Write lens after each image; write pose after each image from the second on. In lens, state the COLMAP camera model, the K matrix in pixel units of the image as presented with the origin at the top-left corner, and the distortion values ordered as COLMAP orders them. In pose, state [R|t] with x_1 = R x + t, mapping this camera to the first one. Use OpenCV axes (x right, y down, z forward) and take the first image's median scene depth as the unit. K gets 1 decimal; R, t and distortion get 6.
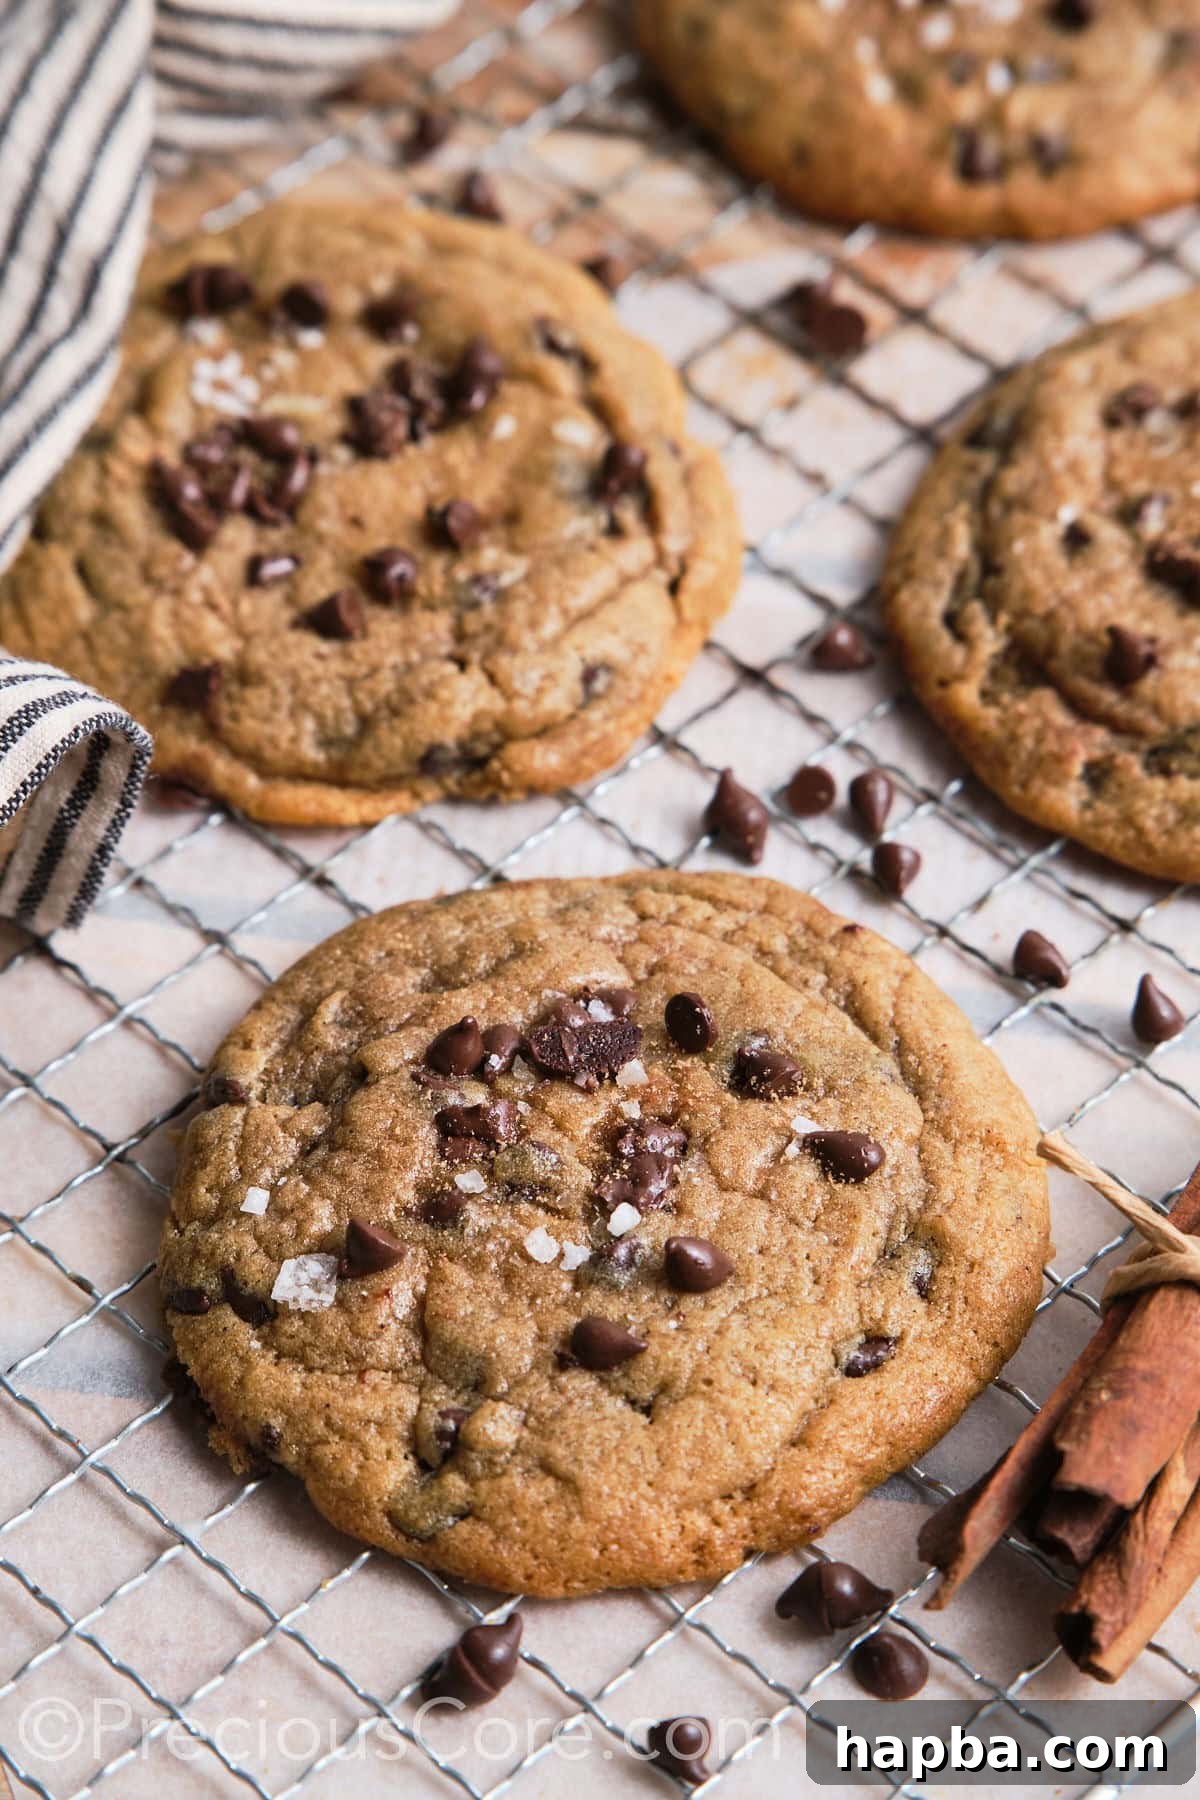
lens RADIAL K [[5159.4, 0, 610.2], [0, 5159.4, 896.7], [0, 0, 1]] dist [0.828033, 0.000000]
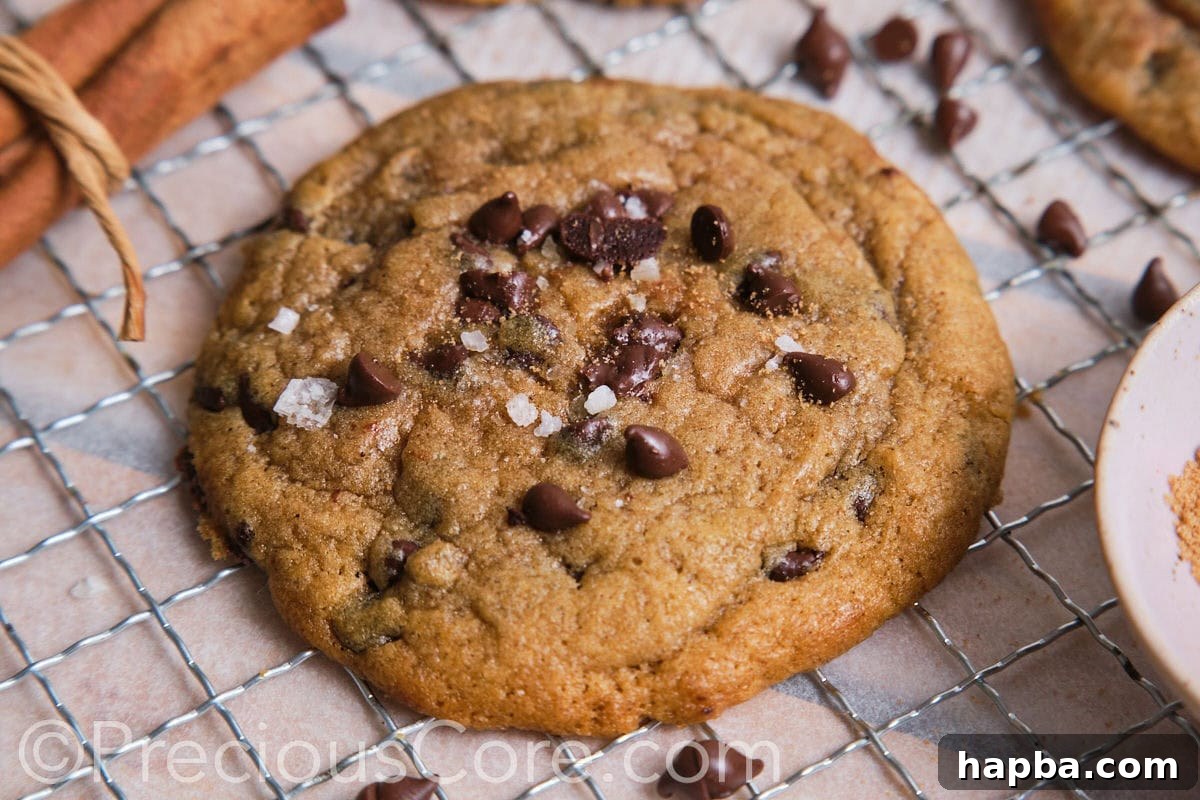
lens RADIAL K [[3439.6, 0, 591.1], [0, 3439.6, 410.2], [0, 0, 1]] dist [0.828033, 0.000000]
pose [[0.974608, 0.182625, -0.129569, 0.089461], [-0.169999, 0.980080, 0.102686, -0.009046], [0.145741, -0.078052, 0.986239, 0.269107]]
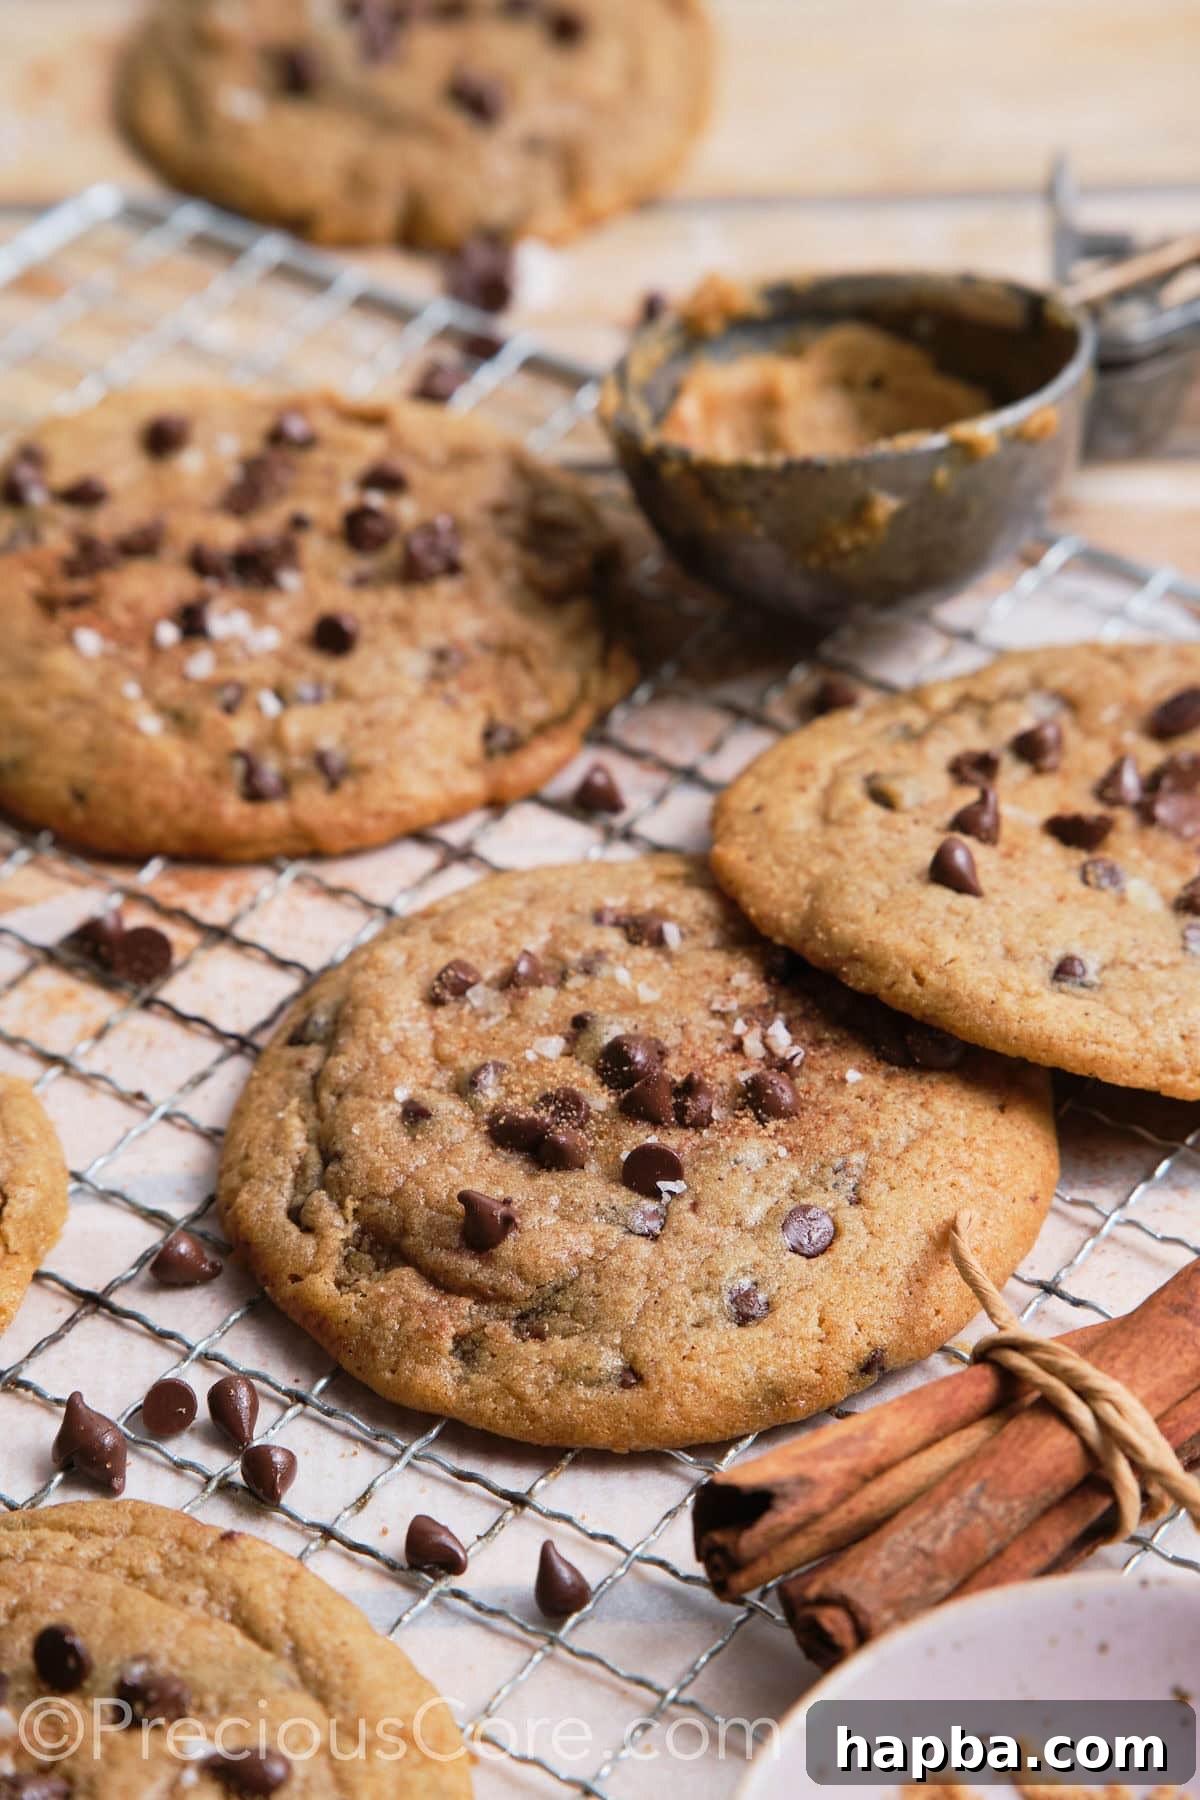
lens RADIAL K [[5159.4, 0, 588.6], [0, 5159.4, 906.1], [0, 0, 1]] dist [0.828033, 0.000000]
pose [[0.984479, -0.110738, 0.136154, -0.005022], [0.133451, 0.976197, -0.170969, 0.064855], [-0.113980, 0.186485, 0.975824, 0.060083]]
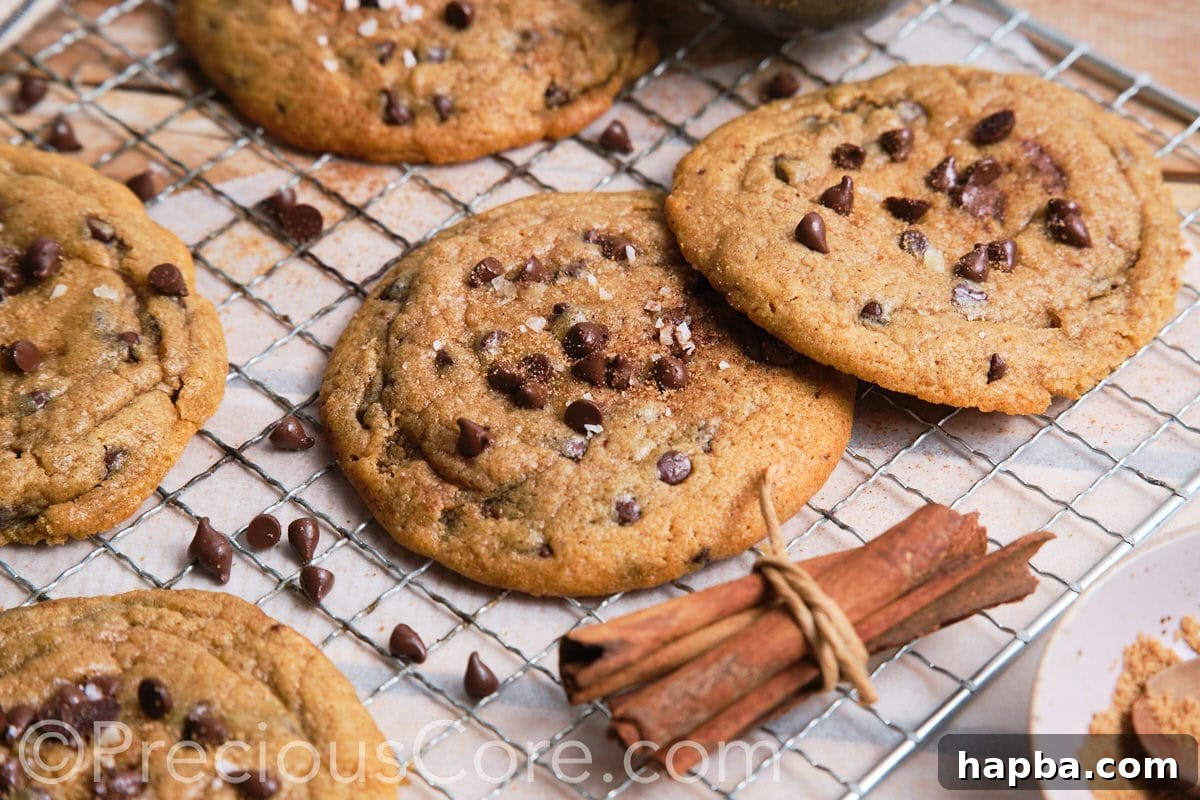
lens RADIAL K [[3439.6, 0, 591.7], [0, 3439.6, 406.8], [0, 0, 1]] dist [0.828033, 0.000000]
pose [[0.999442, -0.019498, 0.027127, 0.111323], [0.020536, 0.999046, -0.038538, -0.016789], [-0.026350, 0.039073, 0.998889, -0.000455]]
